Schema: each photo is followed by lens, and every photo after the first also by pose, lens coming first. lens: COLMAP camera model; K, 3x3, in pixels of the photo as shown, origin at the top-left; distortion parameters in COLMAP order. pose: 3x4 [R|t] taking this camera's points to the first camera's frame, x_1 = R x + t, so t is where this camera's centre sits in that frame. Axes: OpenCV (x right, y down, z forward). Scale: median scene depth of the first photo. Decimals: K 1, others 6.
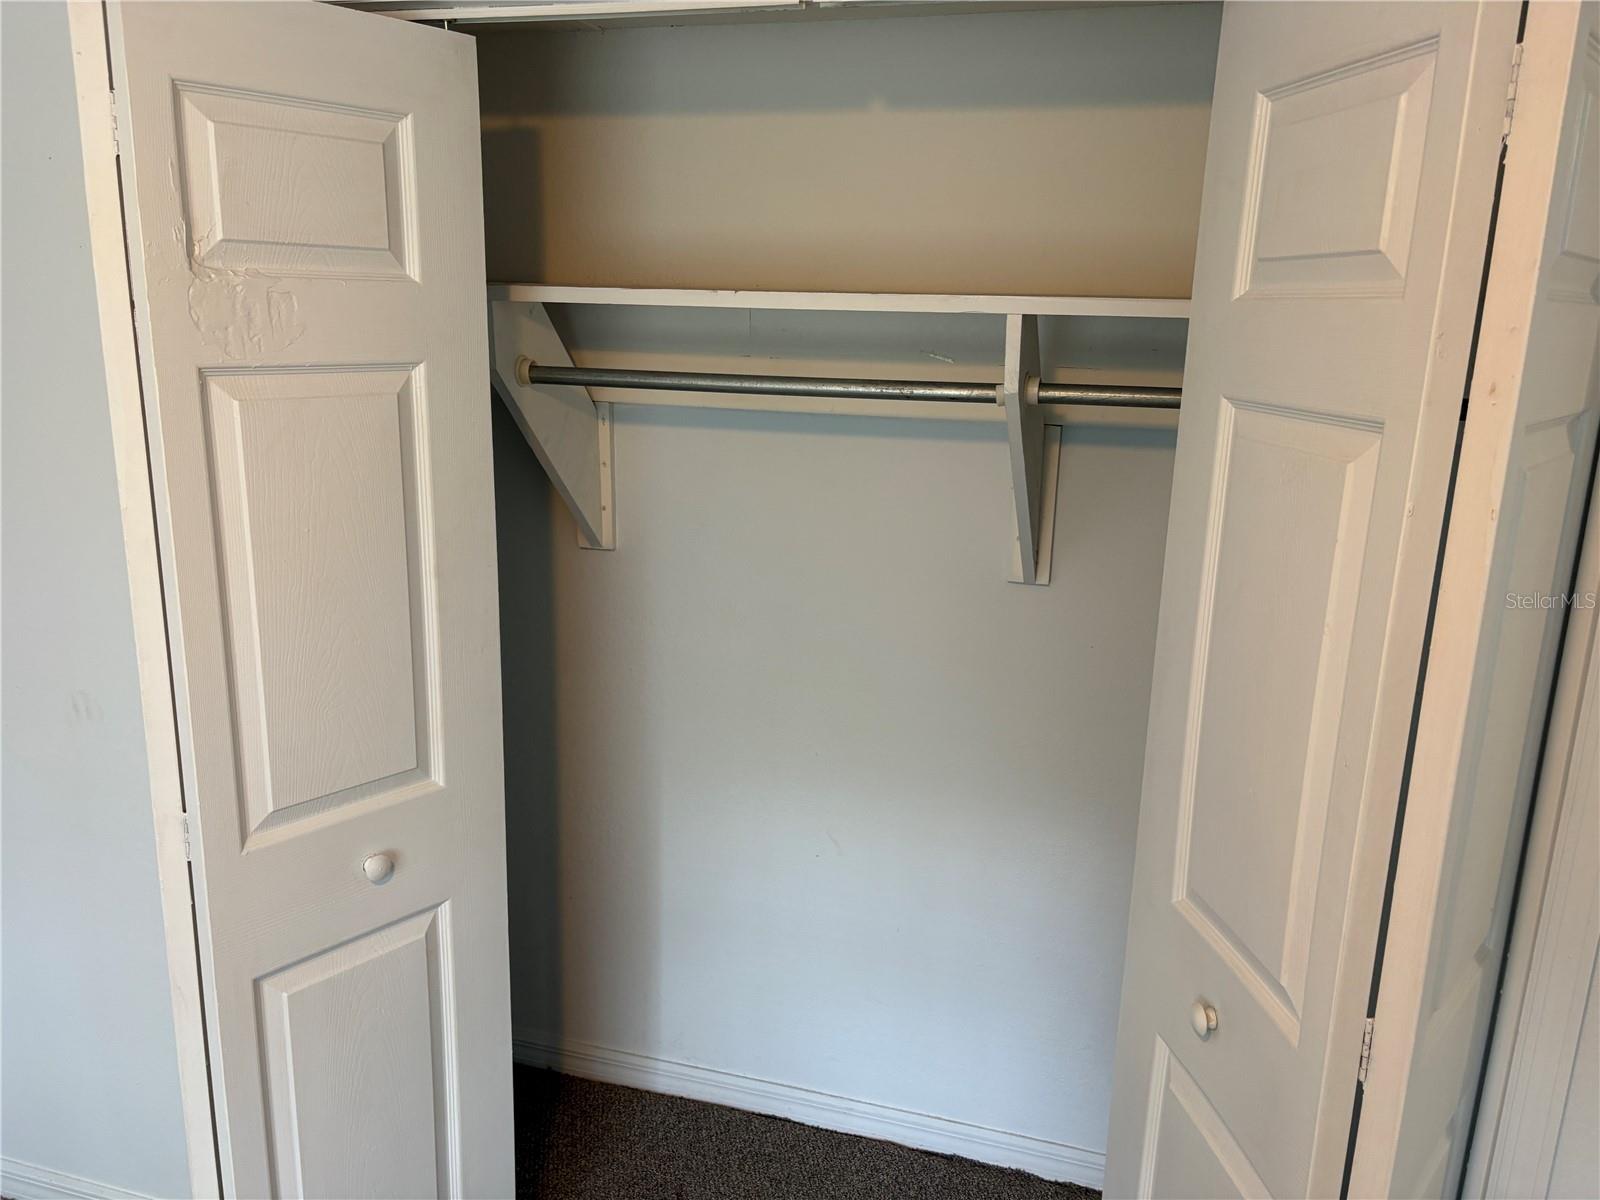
lens RADIAL K [[1211.8, 0, 798.5], [0, 1211.8, 608.1], [0, 0, 1]] dist [0.027480, -0.033753]
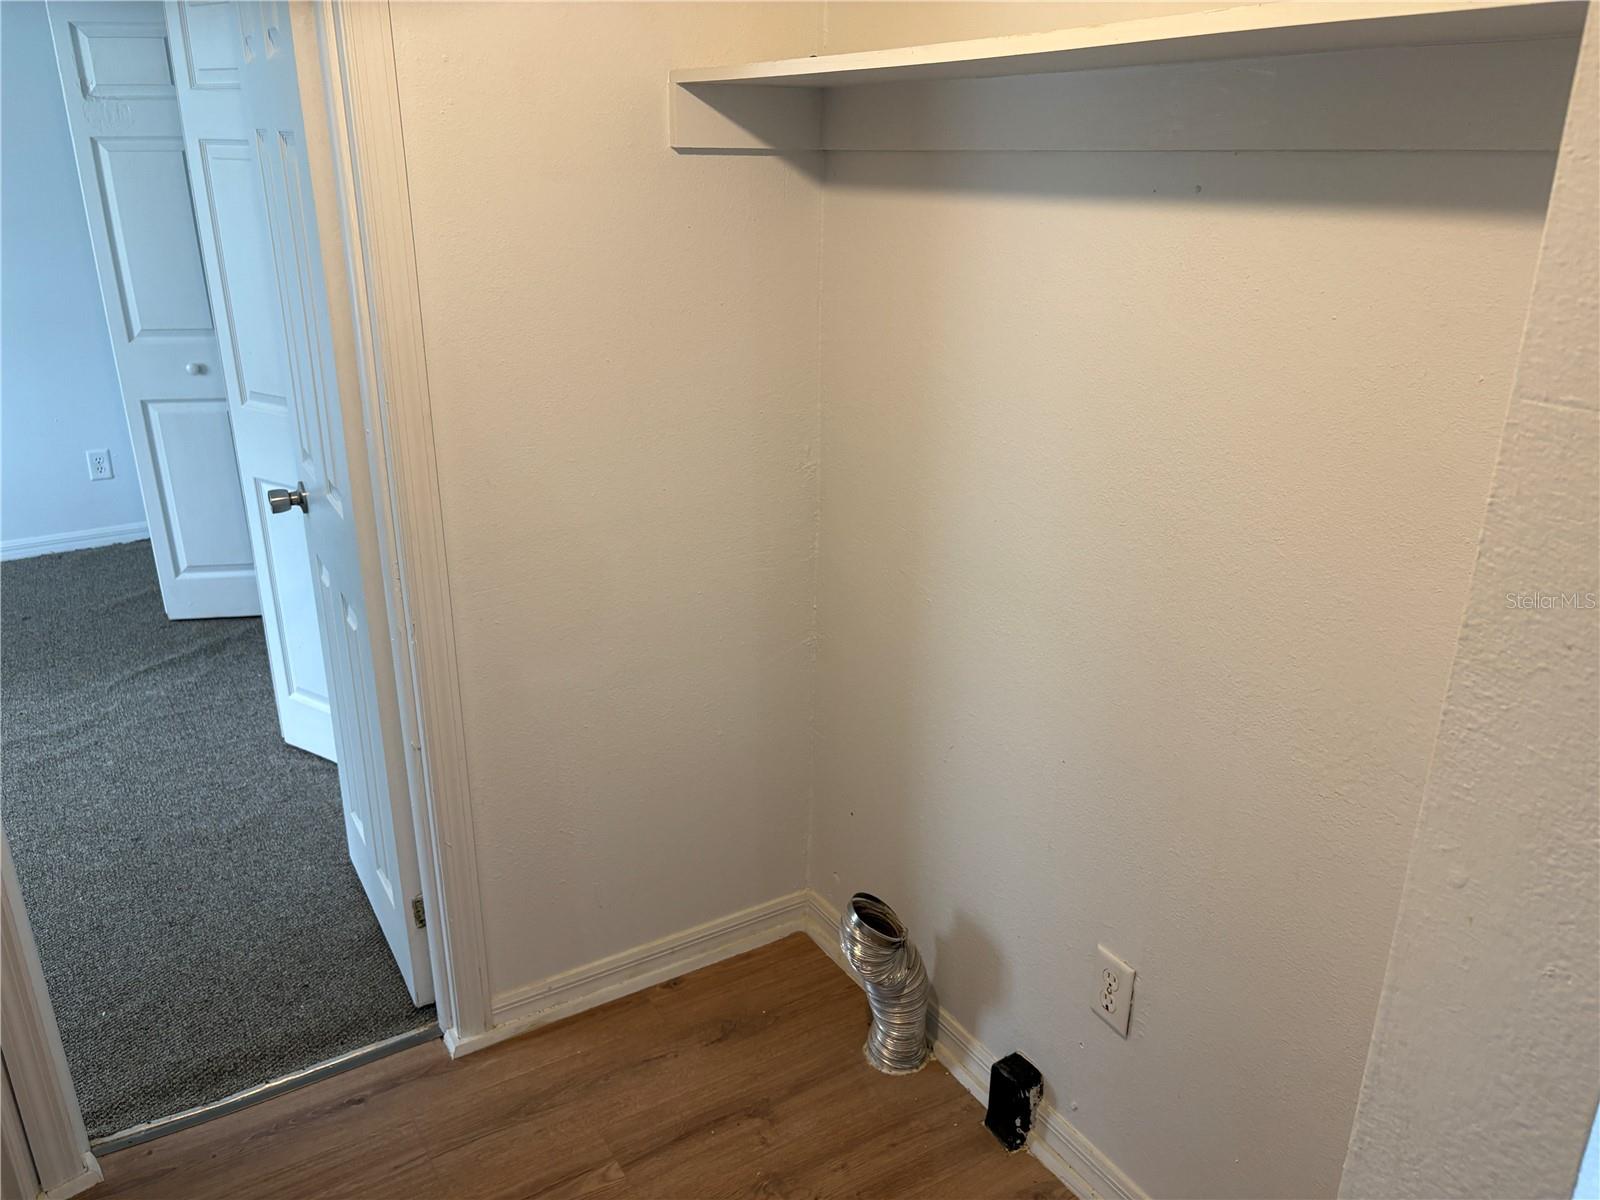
lens RADIAL K [[1211.8, 0, 802.1], [0, 1211.8, 594.4], [0, 0, 1]] dist [0.027480, -0.033753]
pose [[0.743162, 0.224604, -0.630288, 2.183778], [-0.147983, 0.973823, 0.172539, 0.066668], [0.652542, -0.034952, 0.756946, 0.003854]]
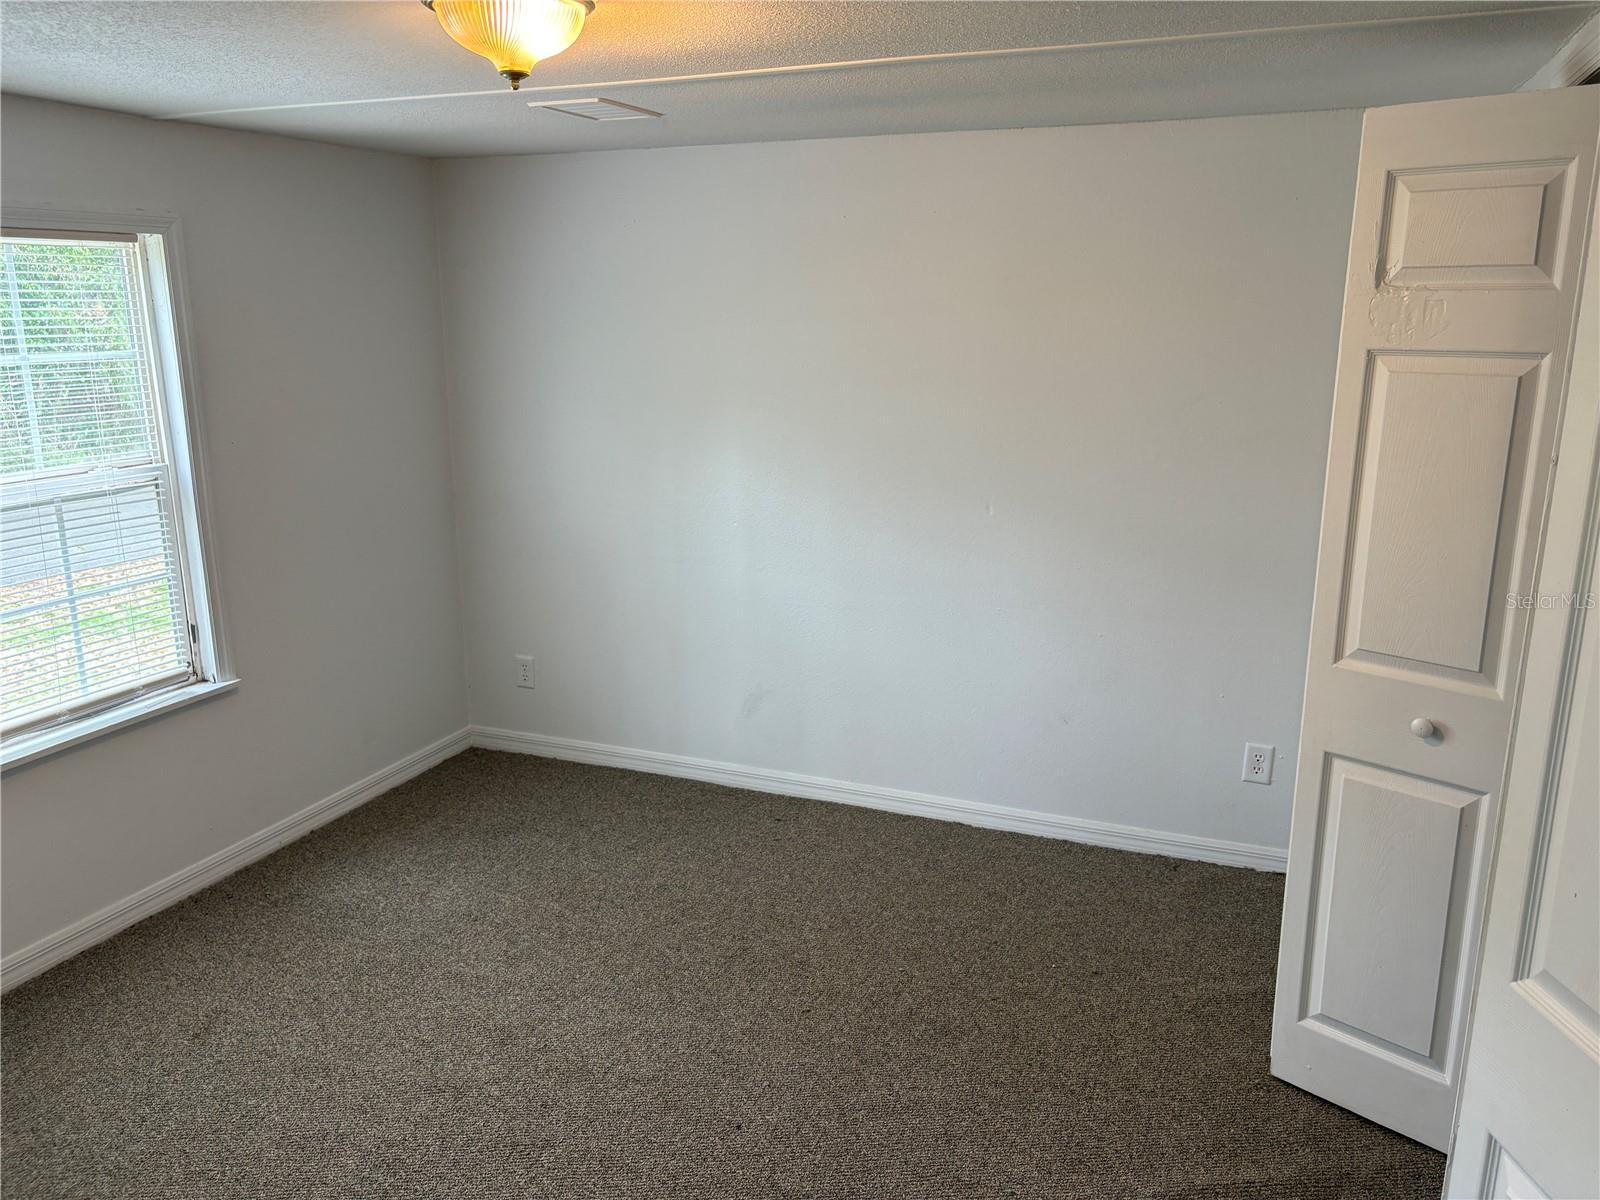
lens RADIAL K [[1211.8, 0, 807.0], [0, 1211.8, 592.1], [0, 0, 1]] dist [0.027480, -0.033753]
pose [[-0.098520, 0.216605, -0.971276, 1.061573], [-0.234646, 0.943447, 0.234200, -0.088118], [0.967076, 0.250979, -0.042123, 0.391461]]
